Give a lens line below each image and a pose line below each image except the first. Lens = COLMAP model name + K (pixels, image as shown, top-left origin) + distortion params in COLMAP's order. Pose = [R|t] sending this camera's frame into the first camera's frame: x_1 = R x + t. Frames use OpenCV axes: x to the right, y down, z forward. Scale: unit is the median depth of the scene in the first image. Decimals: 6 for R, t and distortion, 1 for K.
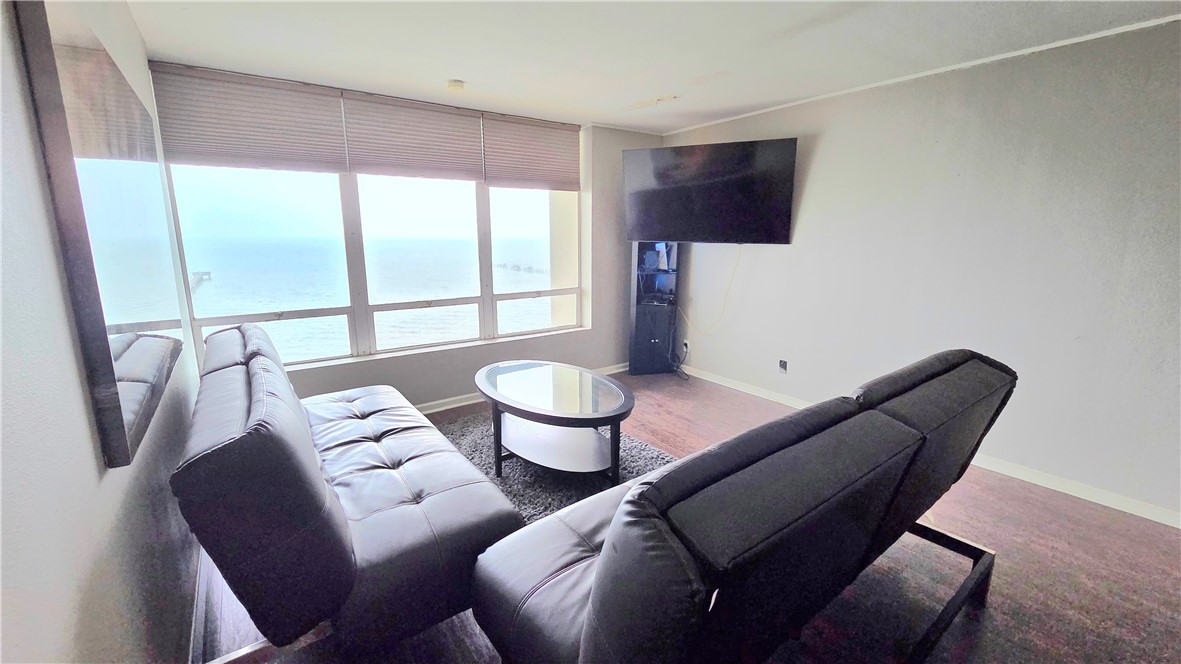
lens RADIAL K [[487.1, 0, 590.5], [0, 487.1, 332.0], [0, 0, 1]] dist [-0.001482, -0.000085]
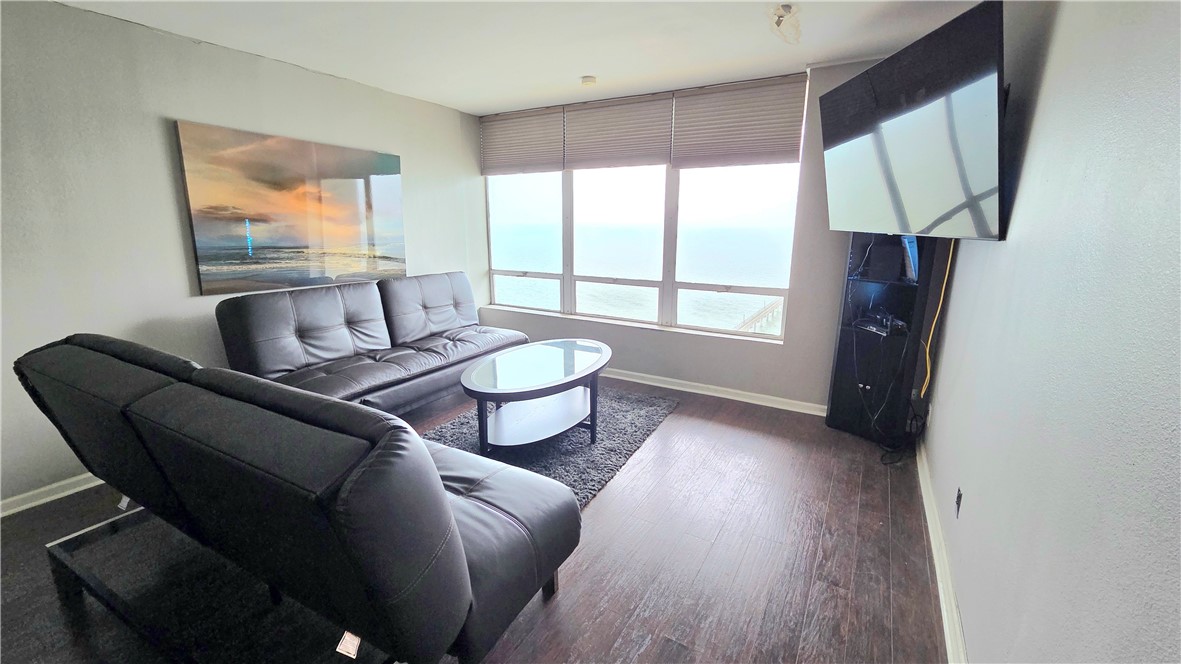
lens RADIAL K [[487.1, 0, 590.5], [0, 487.1, 332.0], [0, 0, 1]] dist [-0.001482, -0.000085]
pose [[0.402914, 0.210413, -0.890722, 0.640353], [-0.184417, 0.971917, 0.146174, -0.093626], [0.896465, 0.105369, 0.430403, 0.460798]]
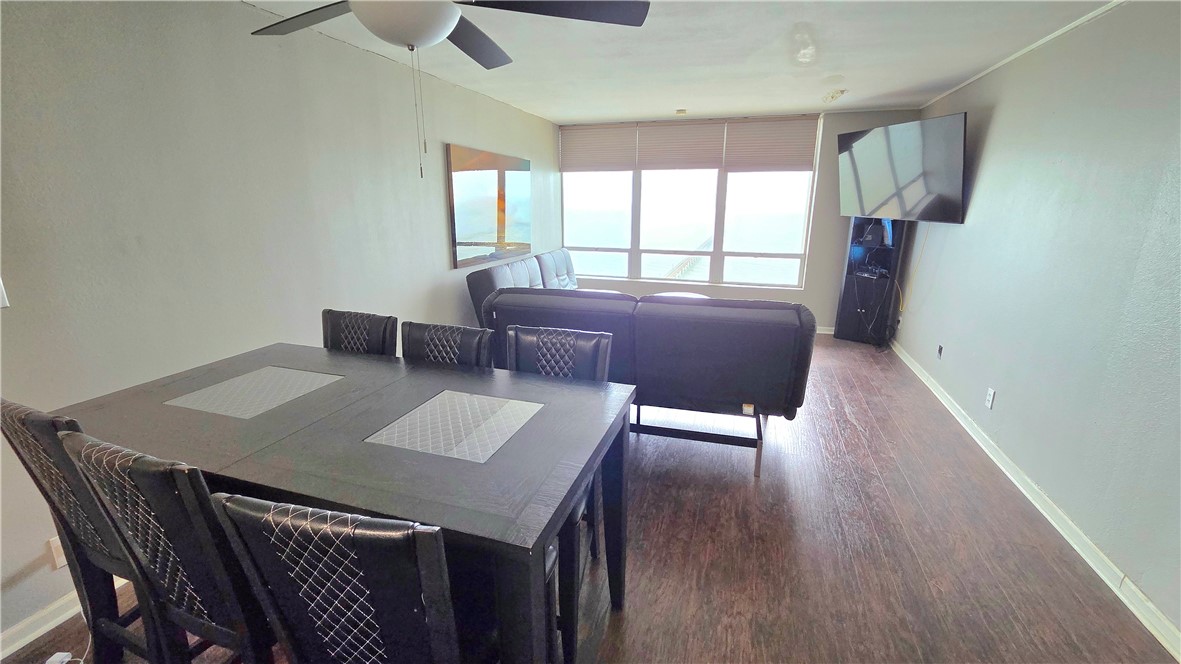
lens RADIAL K [[487.1, 0, 590.5], [0, 487.1, 332.0], [0, 0, 1]] dist [-0.001482, -0.000085]
pose [[0.592345, 0.220345, -0.774968, 0.728620], [-0.161160, 0.974840, 0.153991, -0.006937], [0.789401, 0.033678, 0.612953, -0.140865]]
